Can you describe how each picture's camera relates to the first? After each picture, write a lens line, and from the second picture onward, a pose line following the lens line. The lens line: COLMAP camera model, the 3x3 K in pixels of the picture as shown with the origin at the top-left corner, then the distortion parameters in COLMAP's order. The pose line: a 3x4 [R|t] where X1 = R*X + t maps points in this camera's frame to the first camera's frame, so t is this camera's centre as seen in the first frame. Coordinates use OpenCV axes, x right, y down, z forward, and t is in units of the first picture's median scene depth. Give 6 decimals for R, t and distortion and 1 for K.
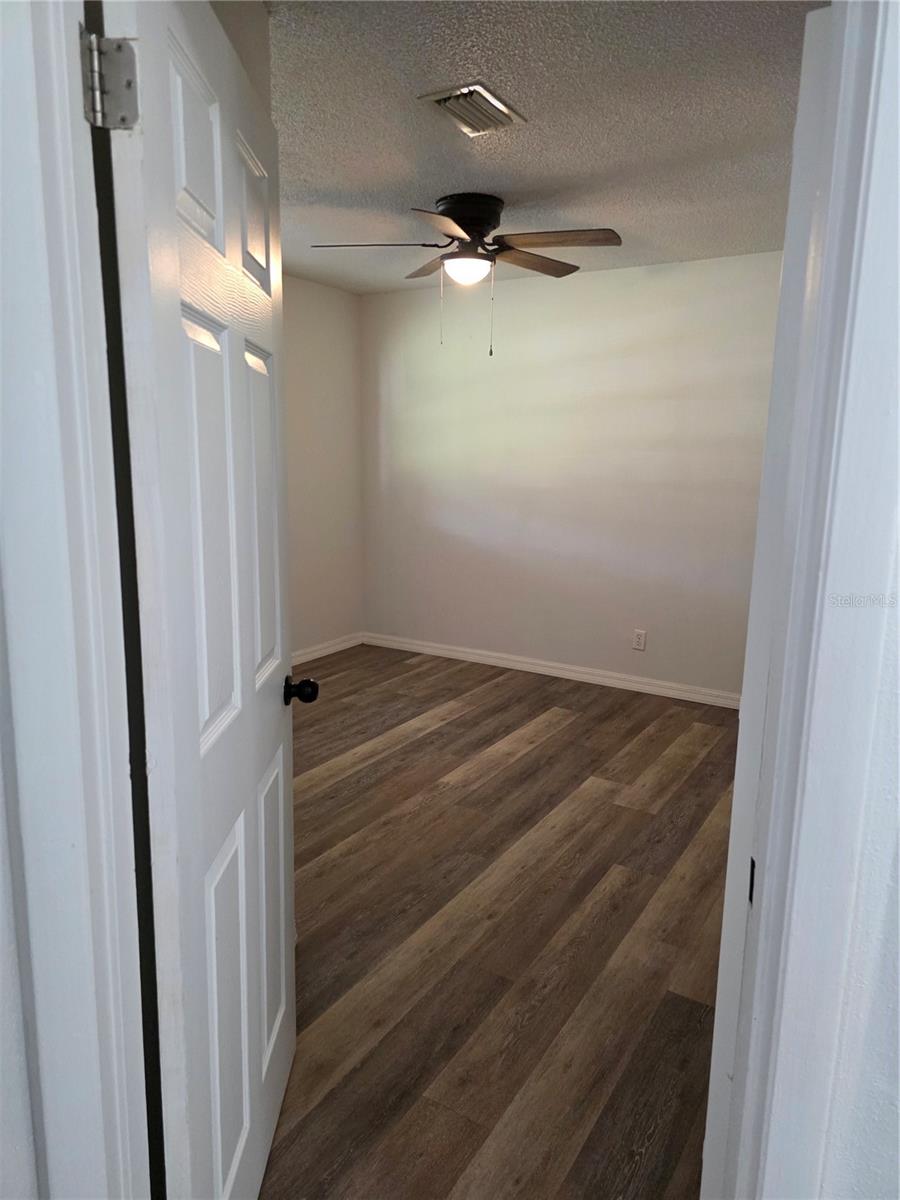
lens RADIAL K [[802.9, 0, 449.3], [0, 802.9, 599.7], [0, 0, 1]] dist [0.075247, -0.059383]
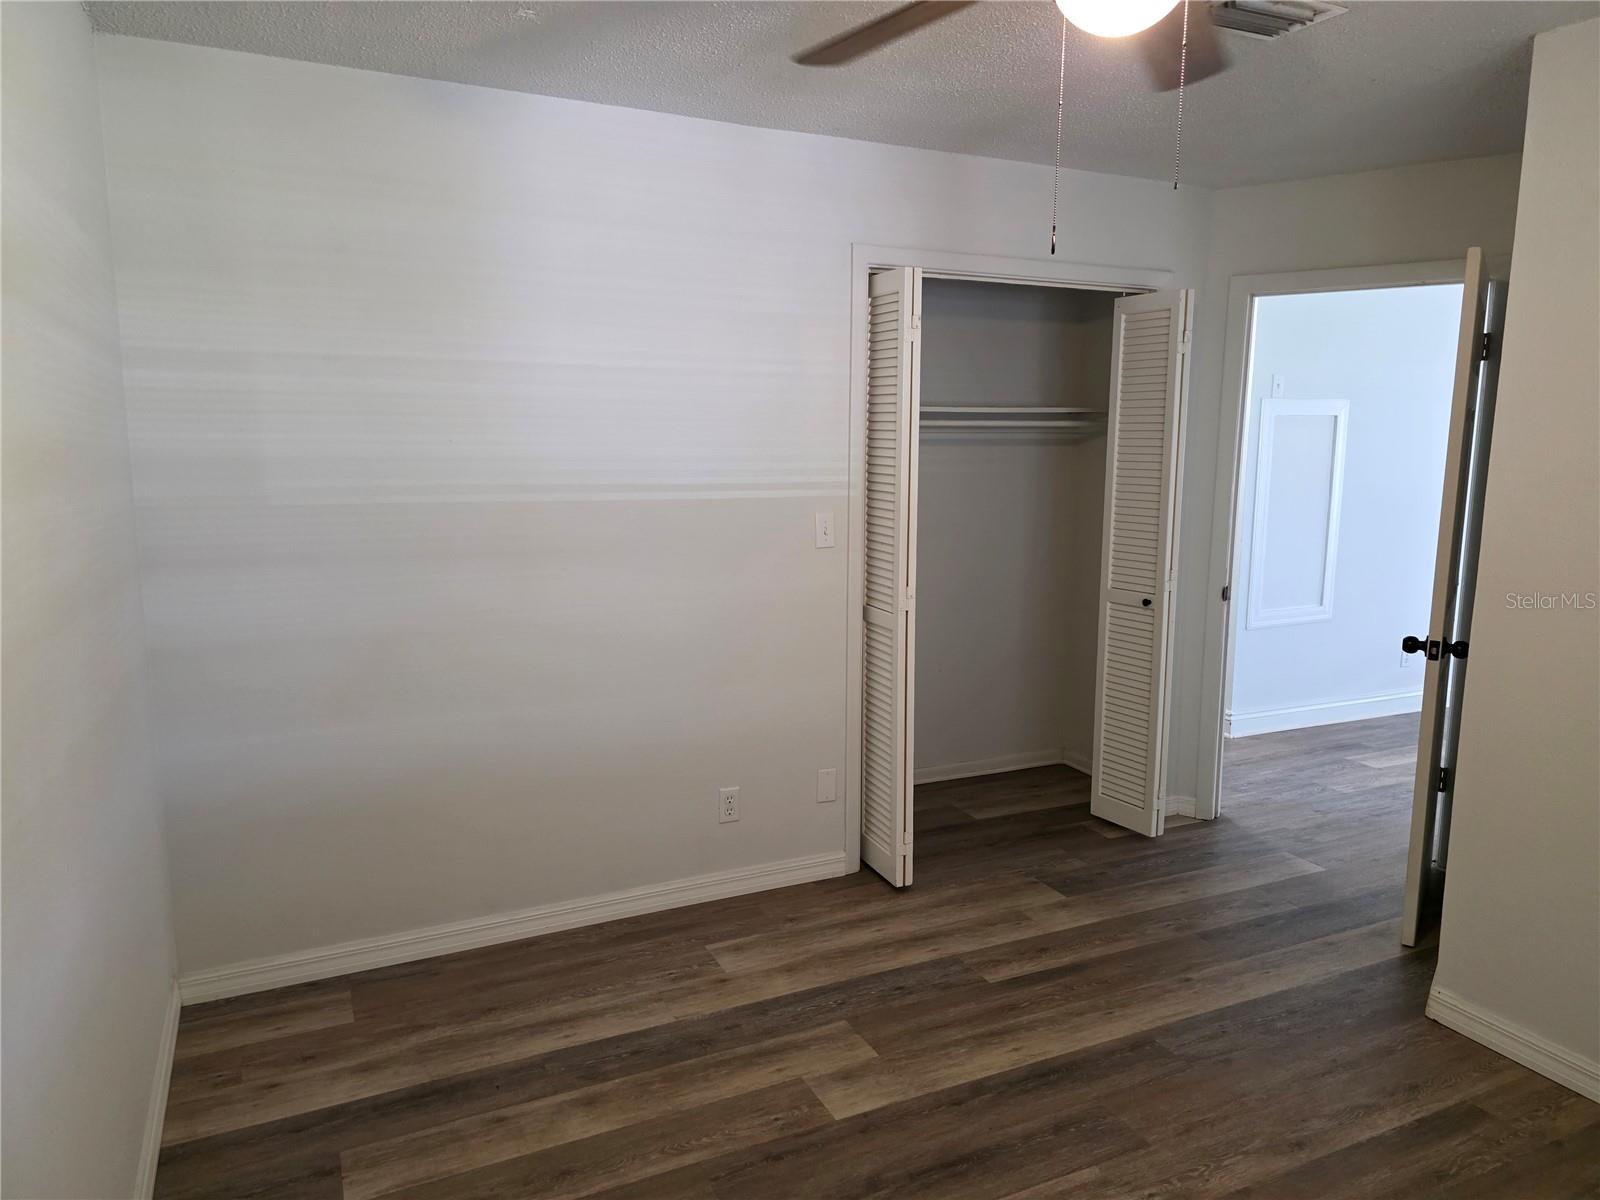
lens RADIAL K [[1070.6, 0, 800.4], [0, 1070.6, 595.1], [0, 0, 1]] dist [0.075247, -0.059383]
pose [[-0.841178, -0.100548, 0.531329, -0.157273], [0.080385, 0.948395, 0.306735, -0.356836], [-0.534751, 0.300729, -0.789686, 1.713308]]
